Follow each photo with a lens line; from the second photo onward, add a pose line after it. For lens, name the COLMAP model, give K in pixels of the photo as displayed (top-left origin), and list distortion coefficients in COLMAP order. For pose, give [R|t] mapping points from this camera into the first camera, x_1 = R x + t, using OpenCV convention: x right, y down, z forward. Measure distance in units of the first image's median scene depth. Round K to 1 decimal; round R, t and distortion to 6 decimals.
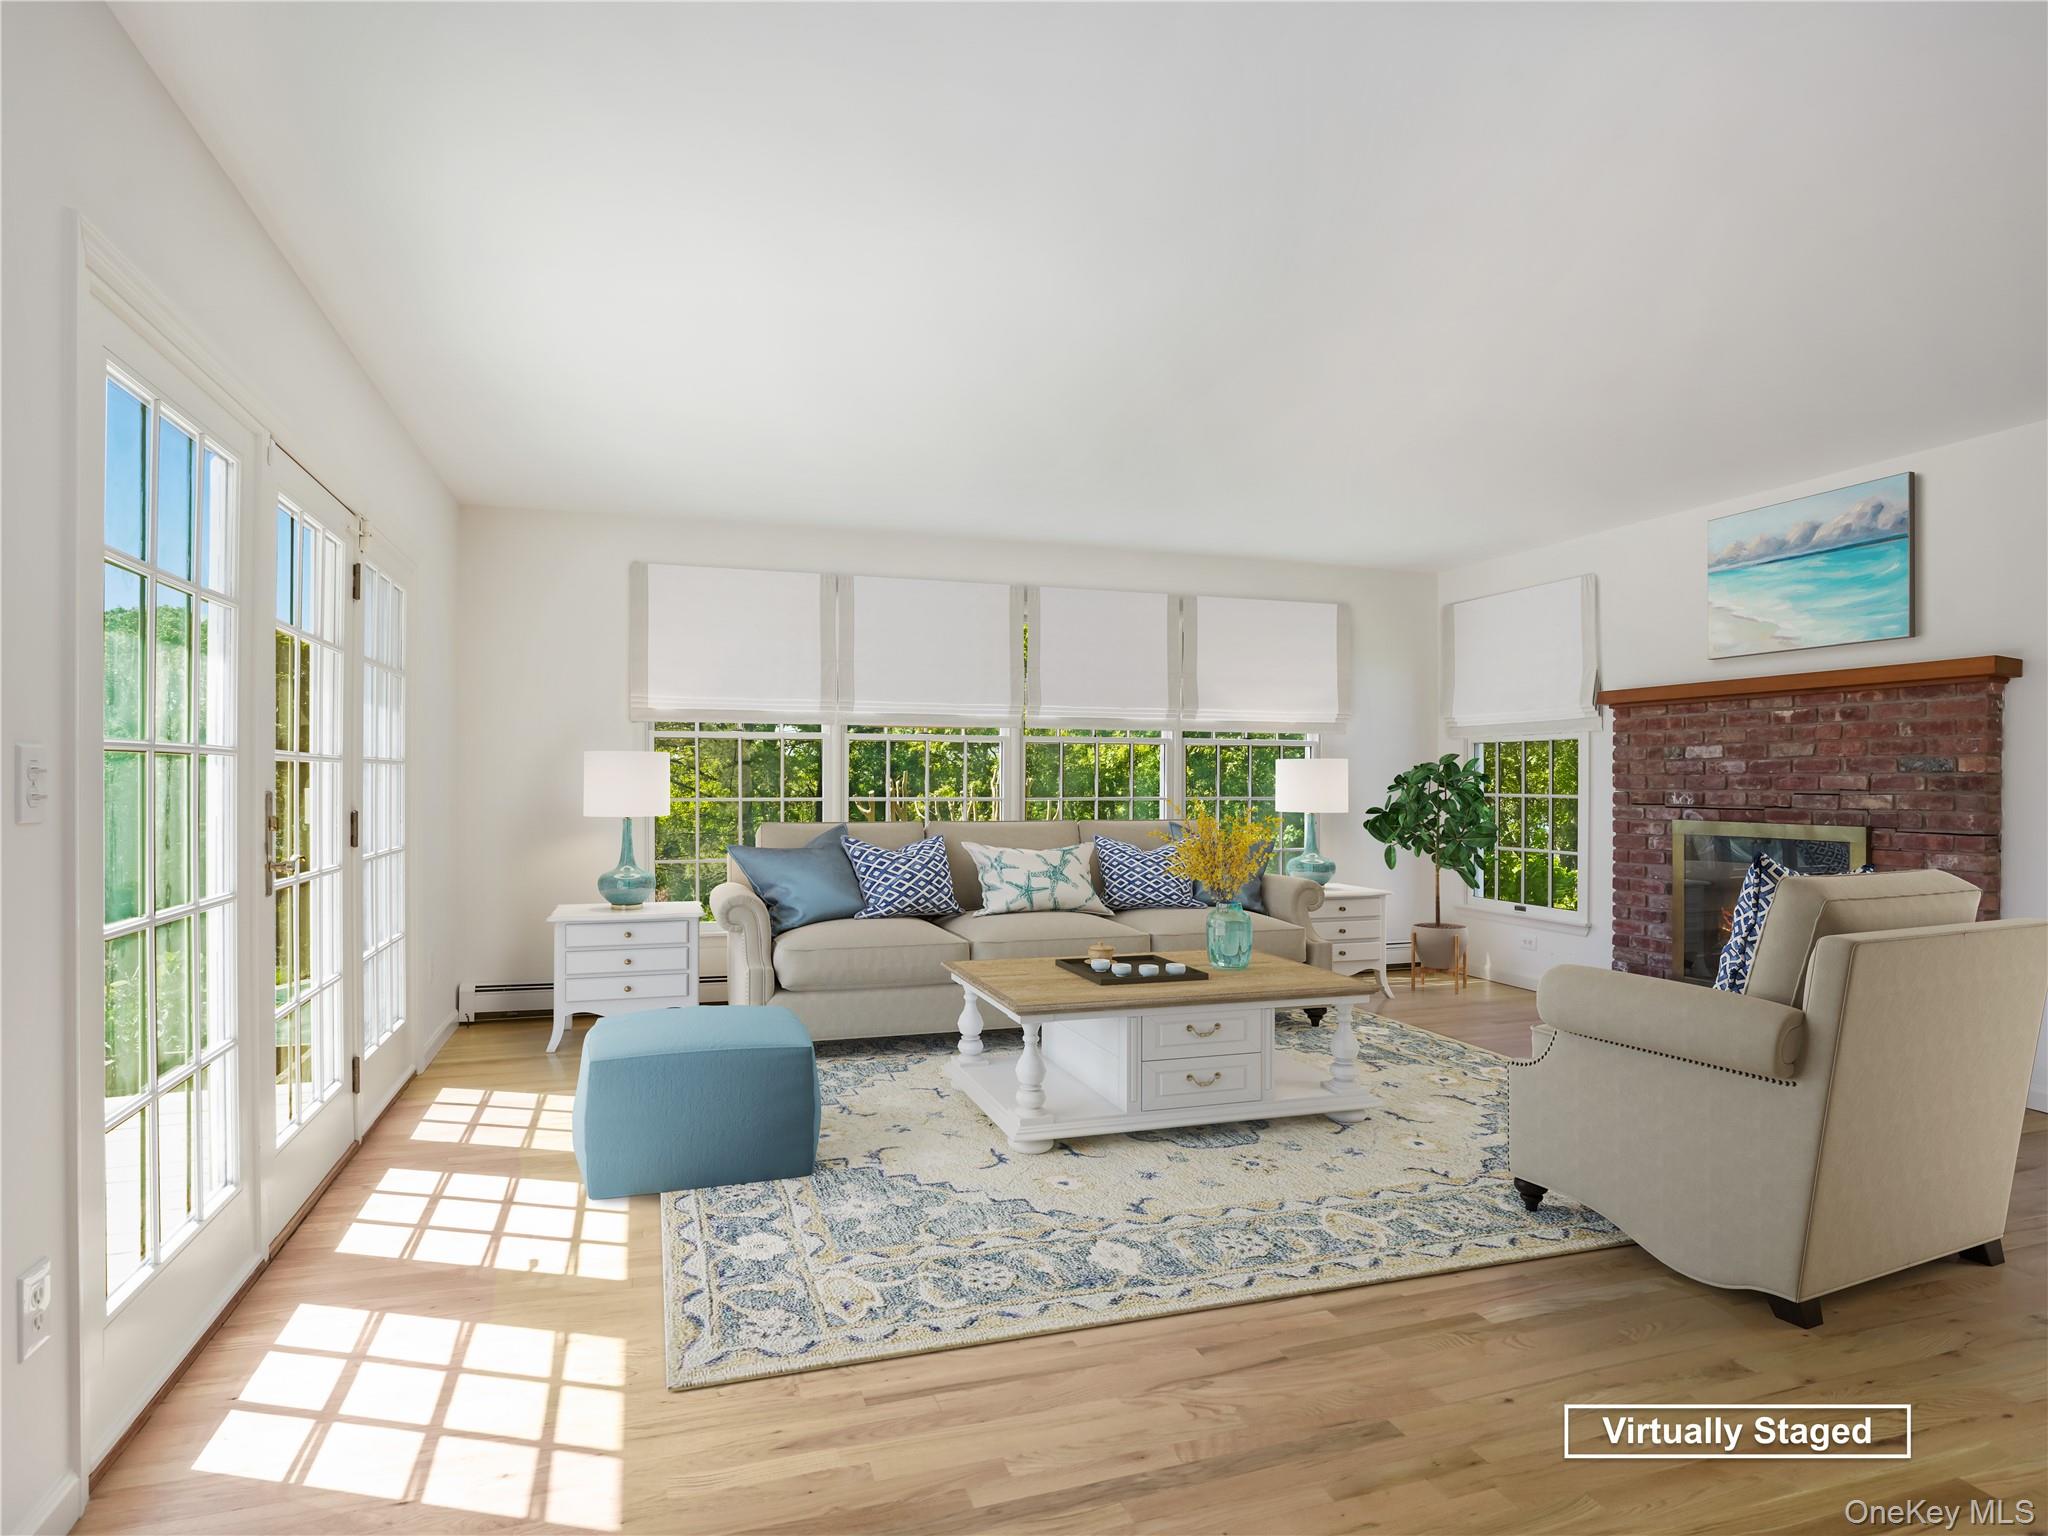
lens RADIAL K [[1128.5, 0, 1021.1], [0, 1128.5, 781.3], [0, 0, 1]] dist [-0.077475, 0.034446]
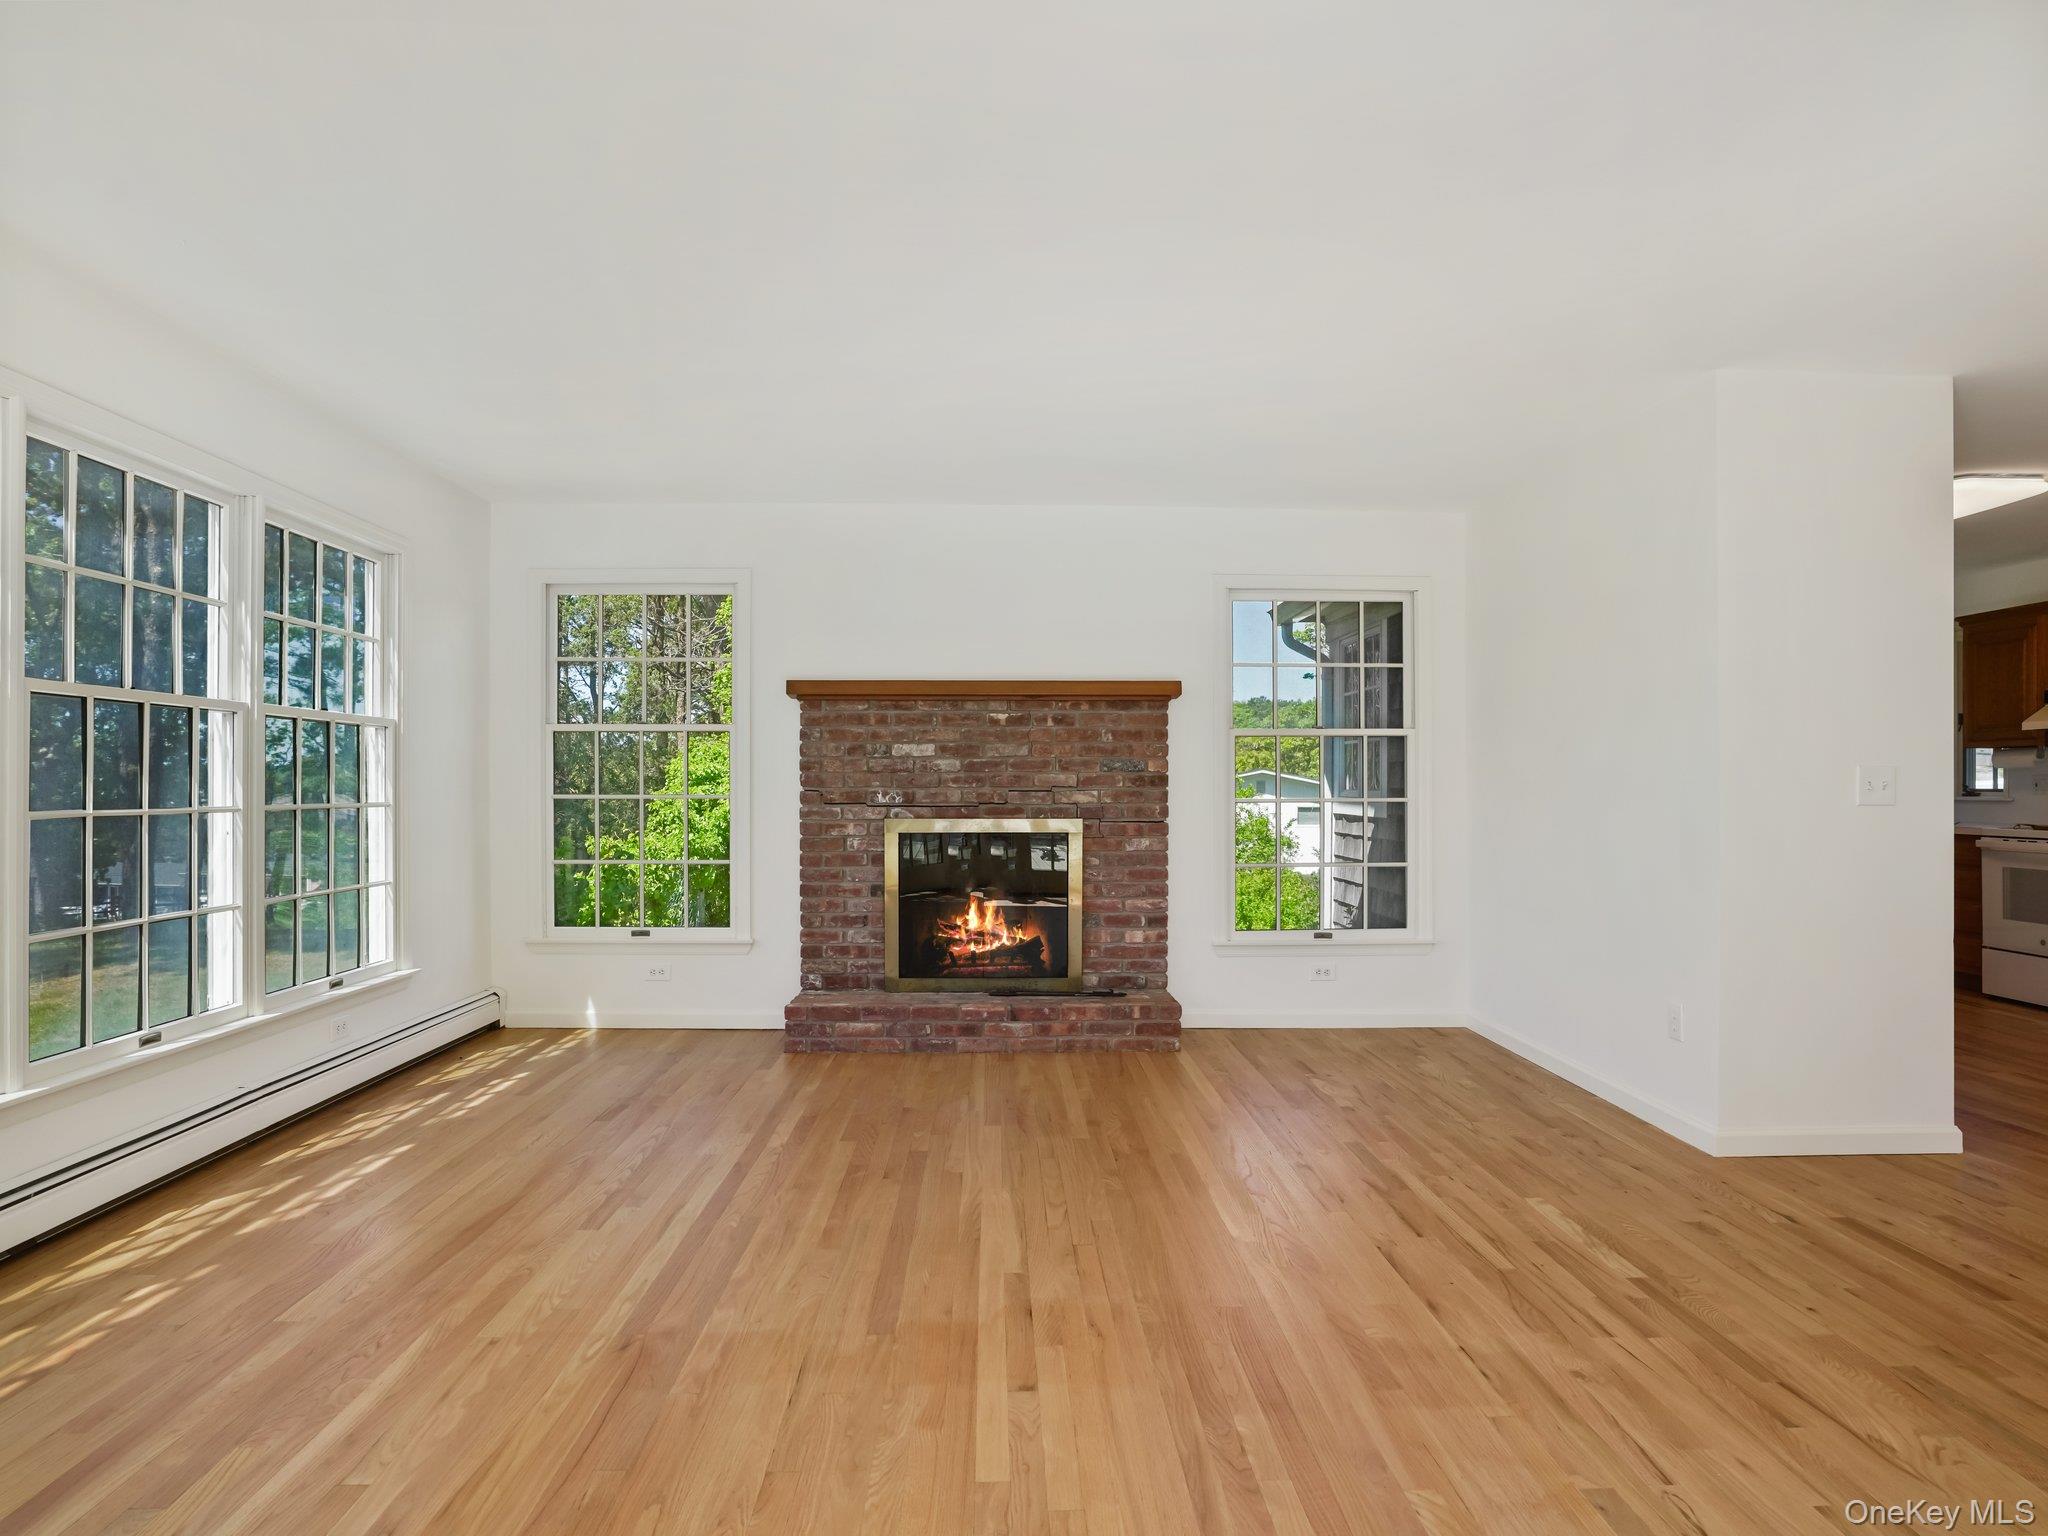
lens RADIAL K [[1212.2, 0, 1017.0], [0, 1212.2, 779.6], [0, 0, 1]] dist [-0.076542, 0.045002]
pose [[0.292469, 0.000963, 0.956275, -0.450089], [0.001058, 0.999999, -0.001331, 0.002107], [-0.956275, 0.001401, 0.292467, 0.652696]]
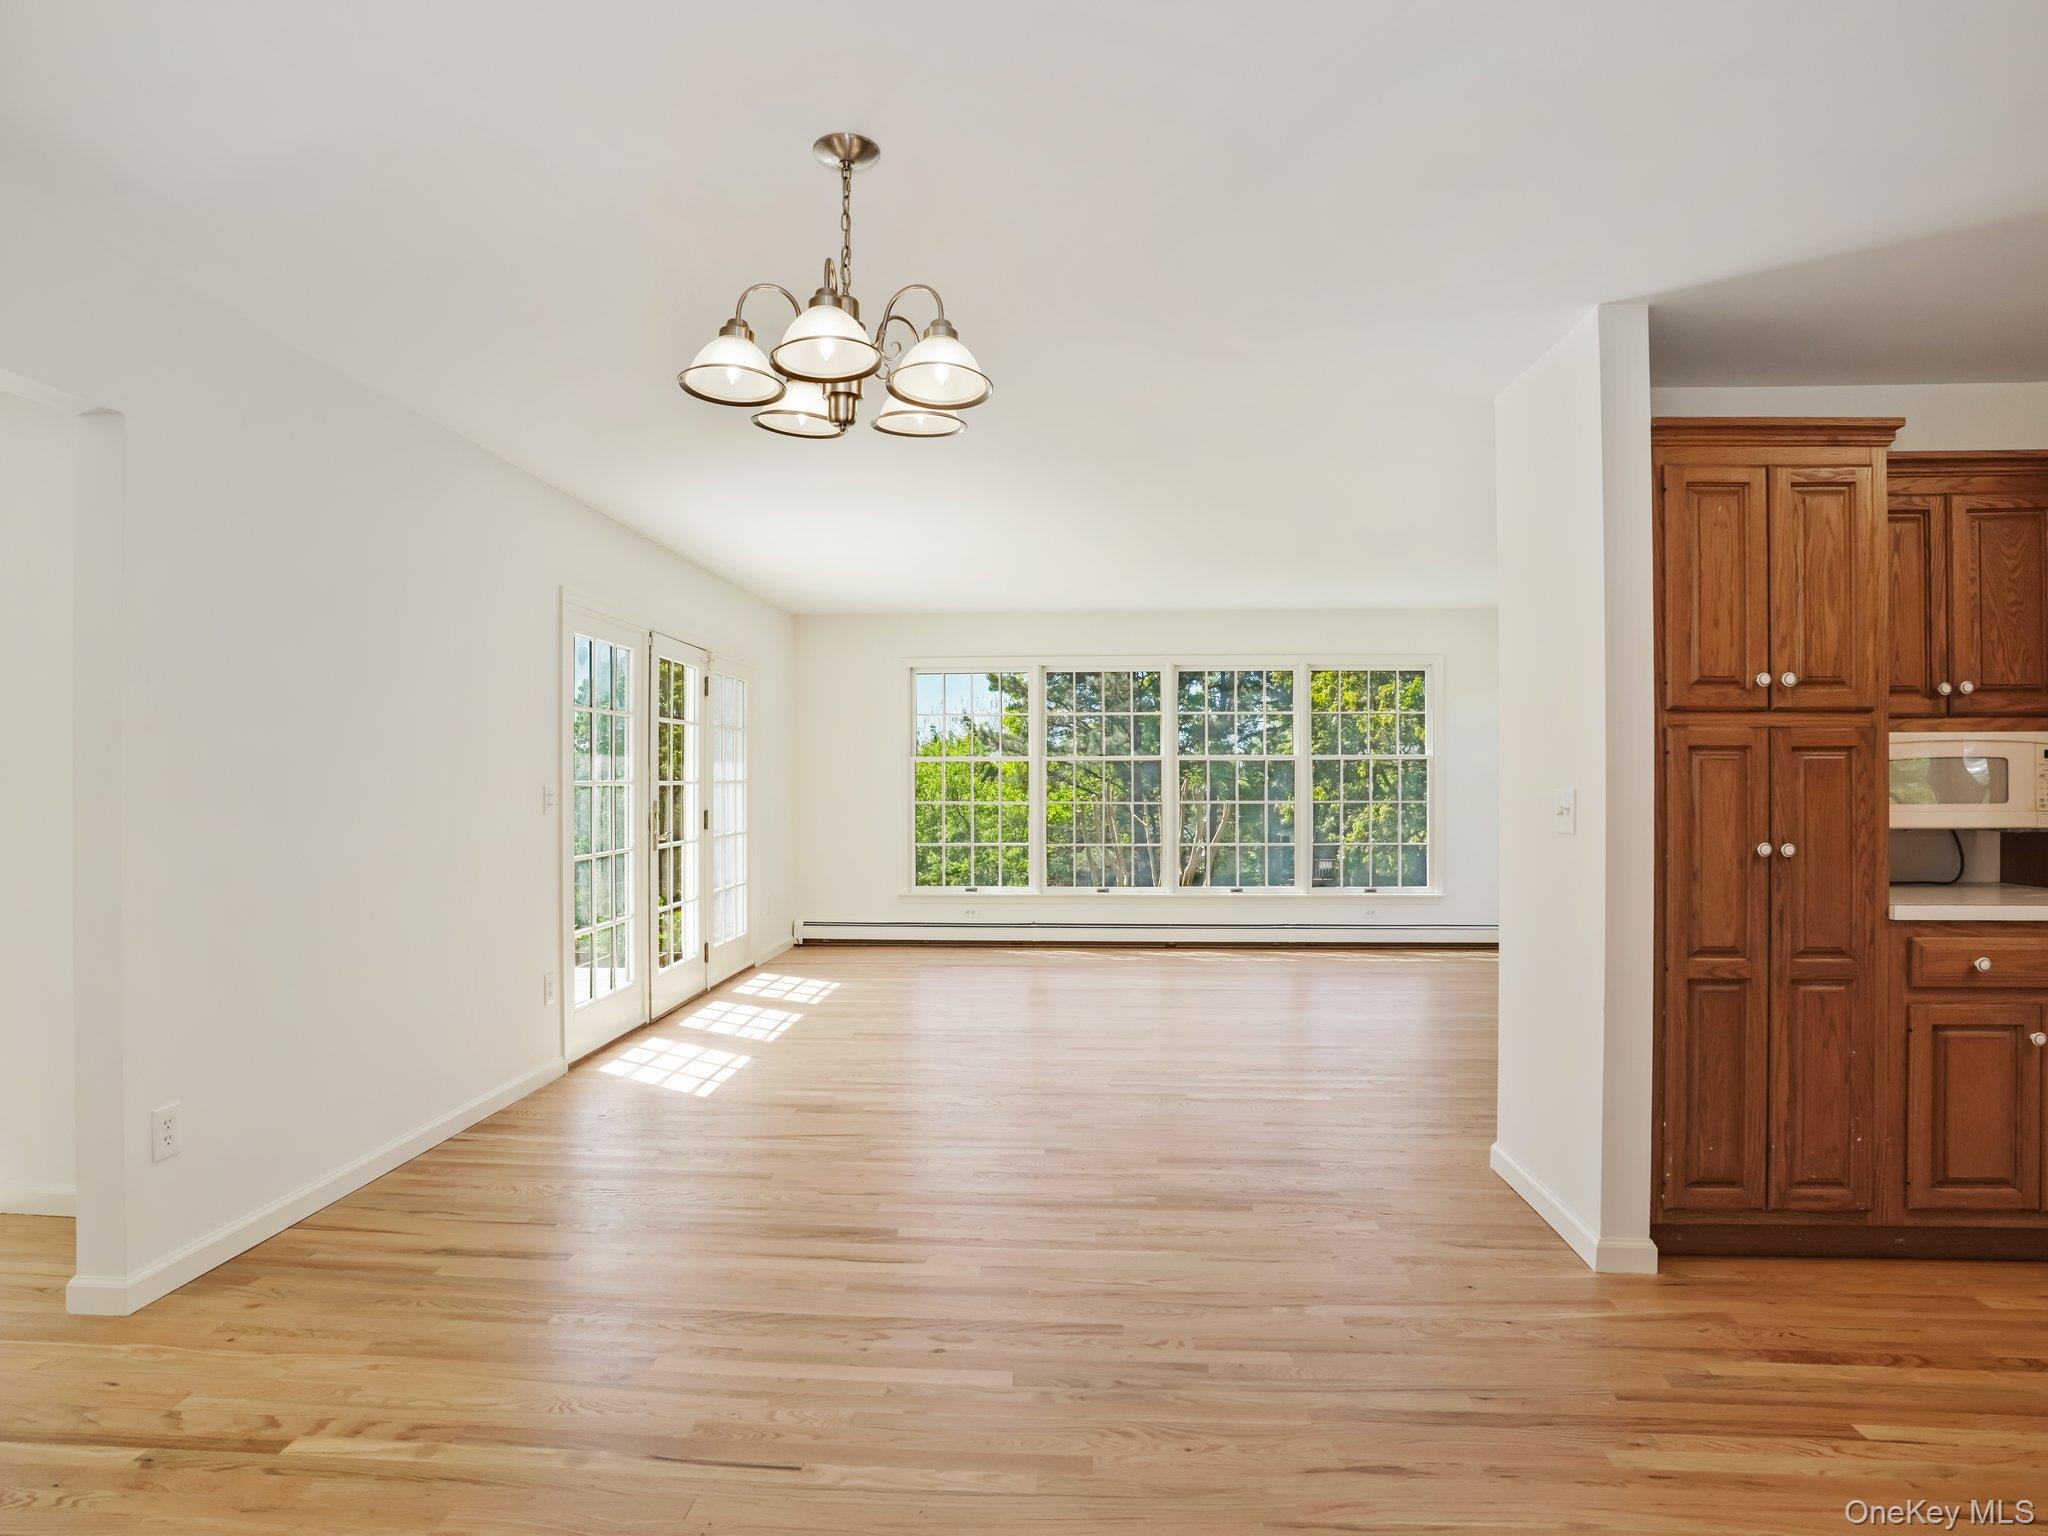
lens RADIAL K [[1128.5, 0, 1021.1], [0, 1128.5, 781.3], [0, 0, 1]] dist [-0.077475, 0.034446]
pose [[0.928065, -0.004455, -0.372392, 0.449139], [0.004572, 0.999989, -0.000569, -0.013751], [0.372390, -0.001174, 0.928076, -0.420653]]
